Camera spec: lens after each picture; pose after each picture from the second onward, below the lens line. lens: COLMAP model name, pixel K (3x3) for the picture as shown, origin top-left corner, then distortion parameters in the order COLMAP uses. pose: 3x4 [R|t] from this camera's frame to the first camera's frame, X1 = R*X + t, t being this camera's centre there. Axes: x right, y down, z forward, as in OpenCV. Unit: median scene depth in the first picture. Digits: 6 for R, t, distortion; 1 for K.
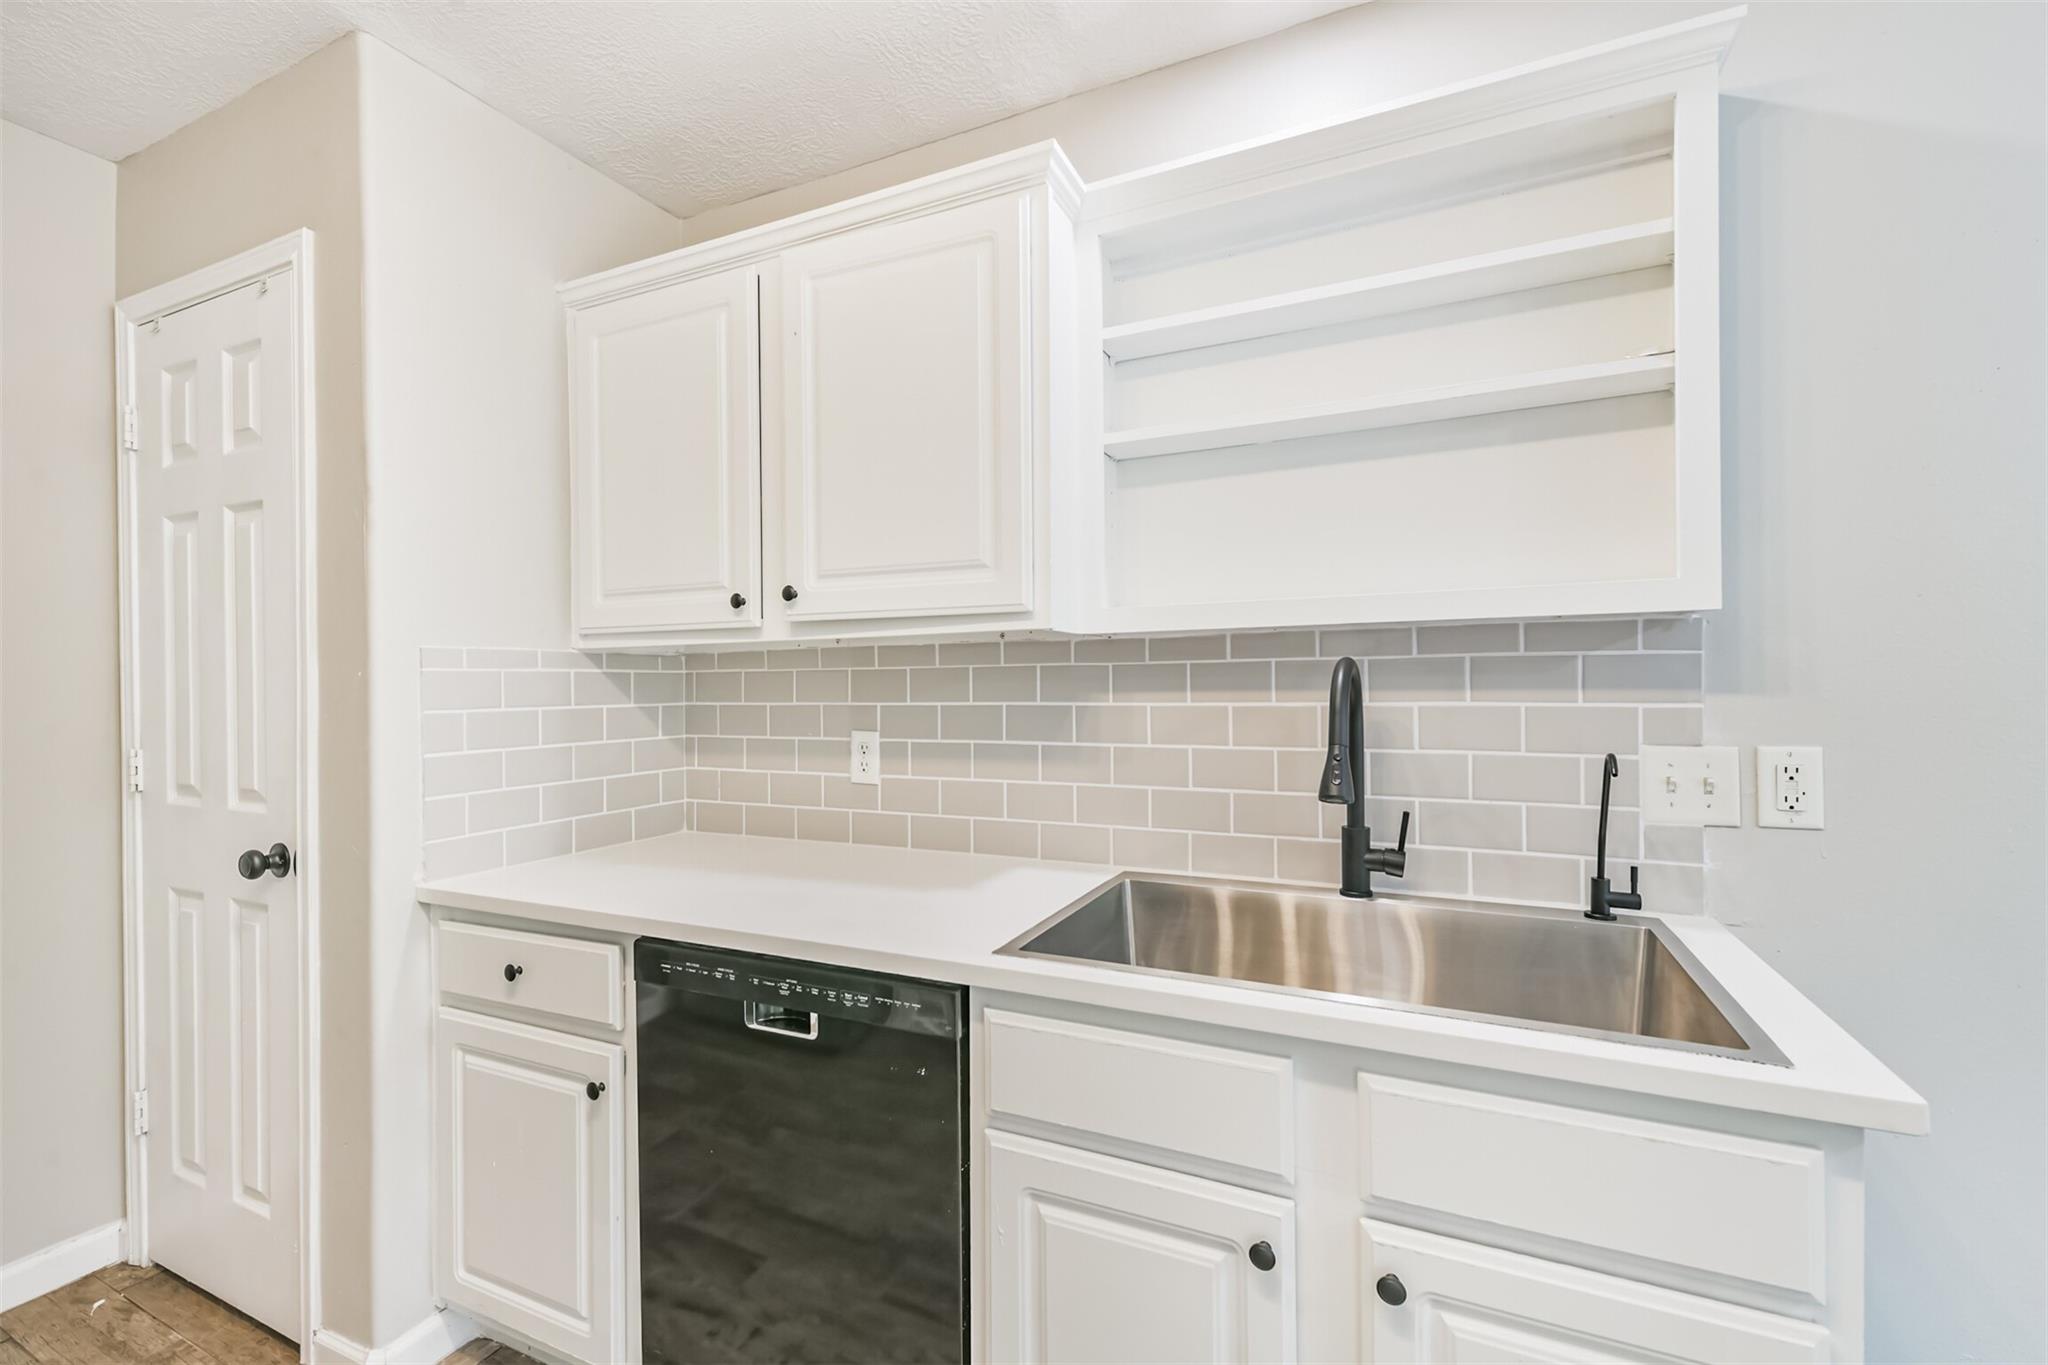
lens RADIAL K [[873.2, 0, 1030.1], [0, 873.2, 679.0], [0, 0, 1]] dist [0.016364, -0.005306]
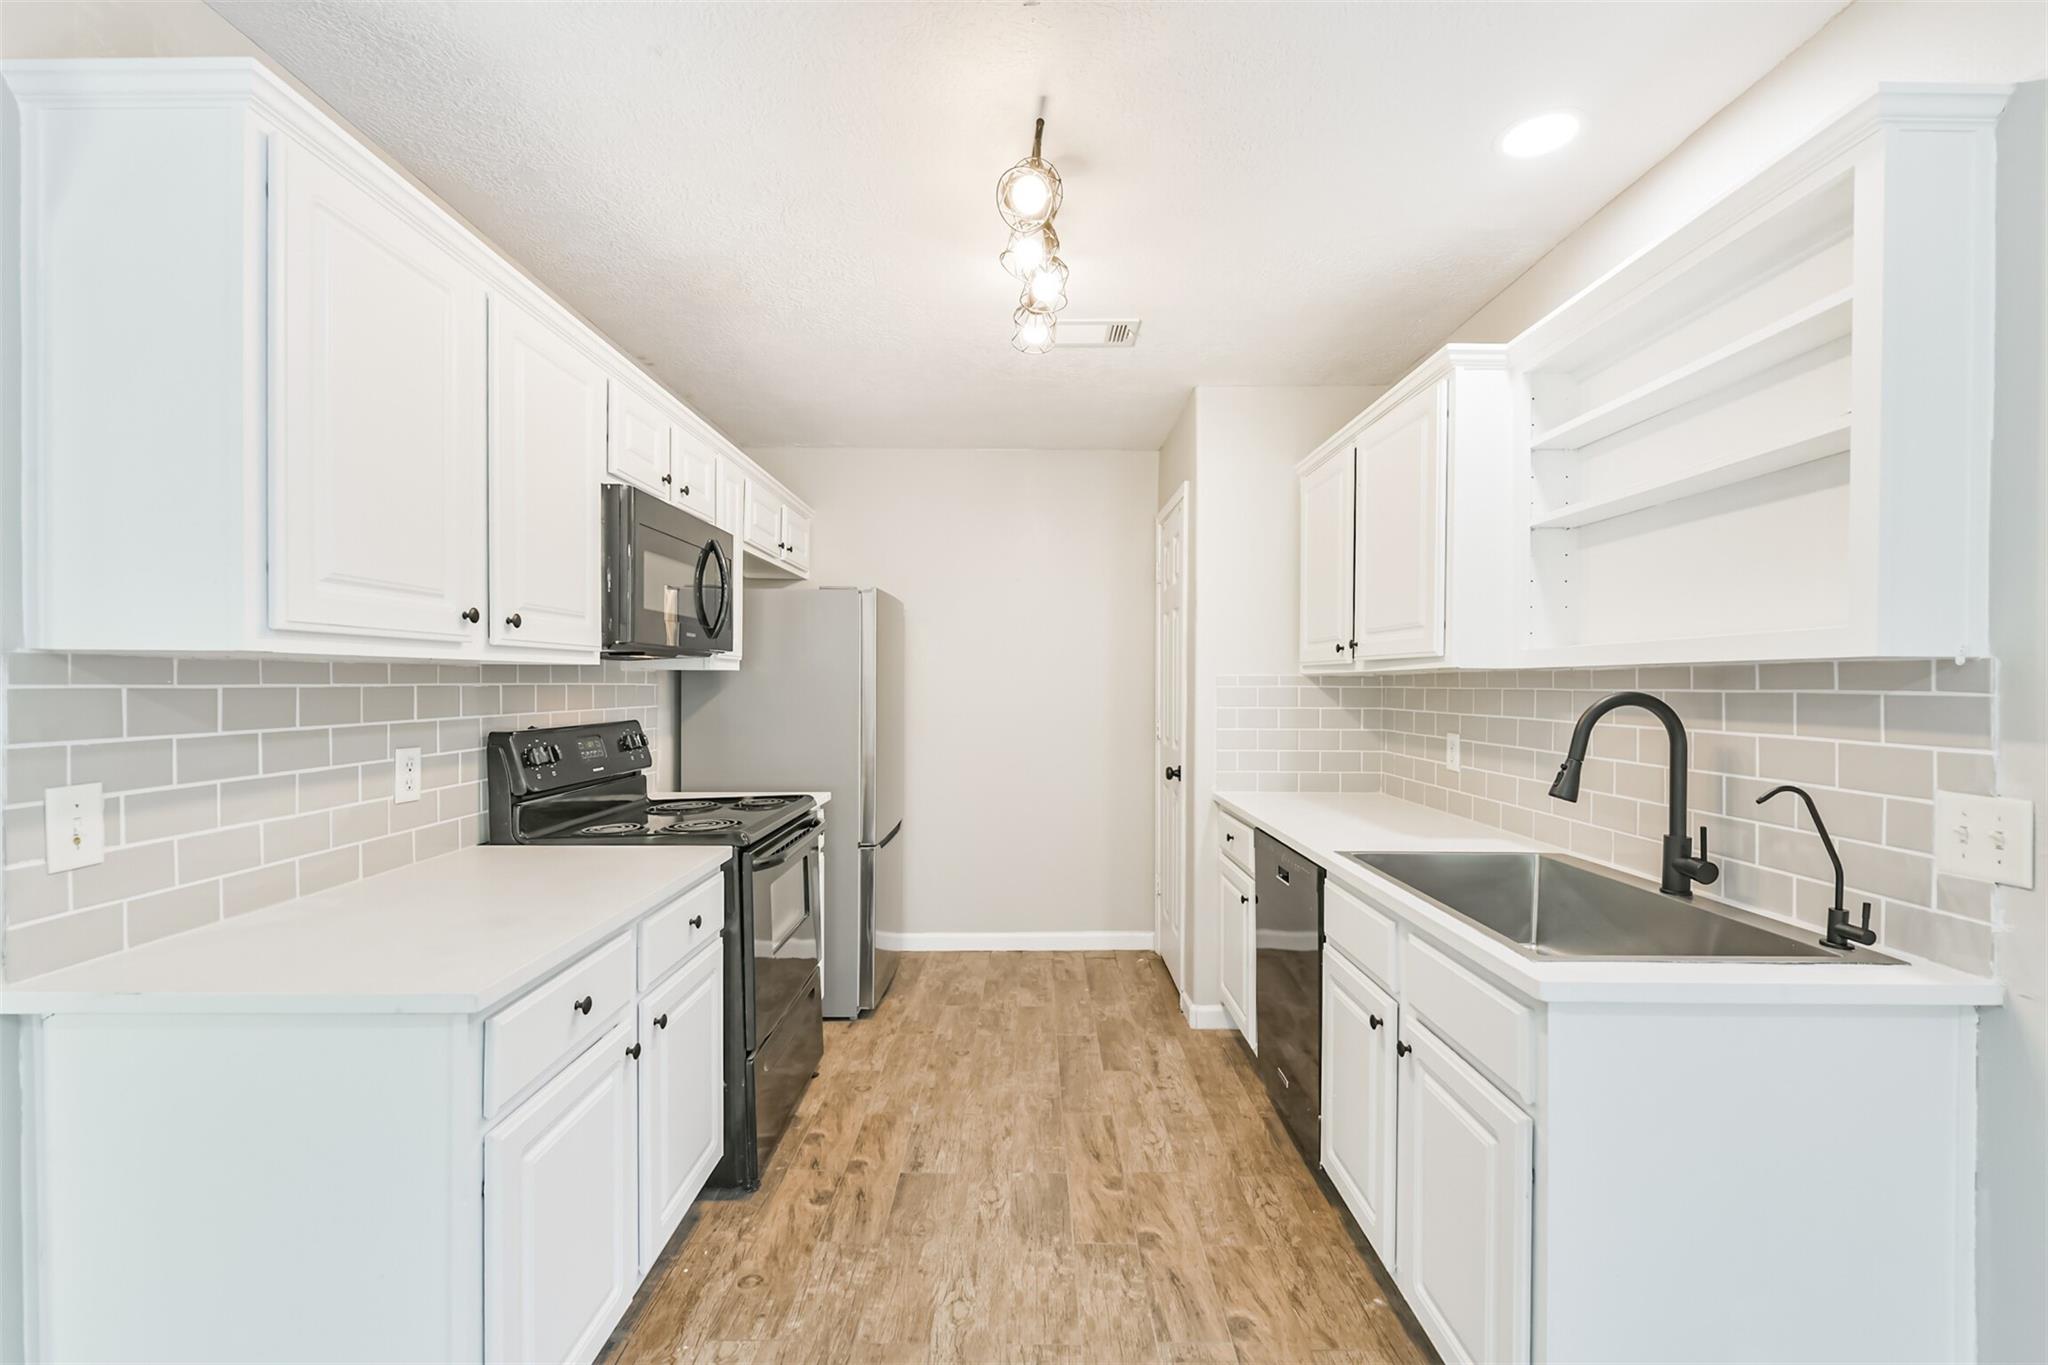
lens RADIAL K [[873.2, 0, 1019.2], [0, 873.2, 684.2], [0, 0, 1]] dist [0.016364, -0.005306]
pose [[0.421973, 0.015078, -0.906483, 1.069405], [-0.008285, 0.999884, 0.012775, -0.041982], [0.906570, 0.002119, 0.422049, -0.300288]]
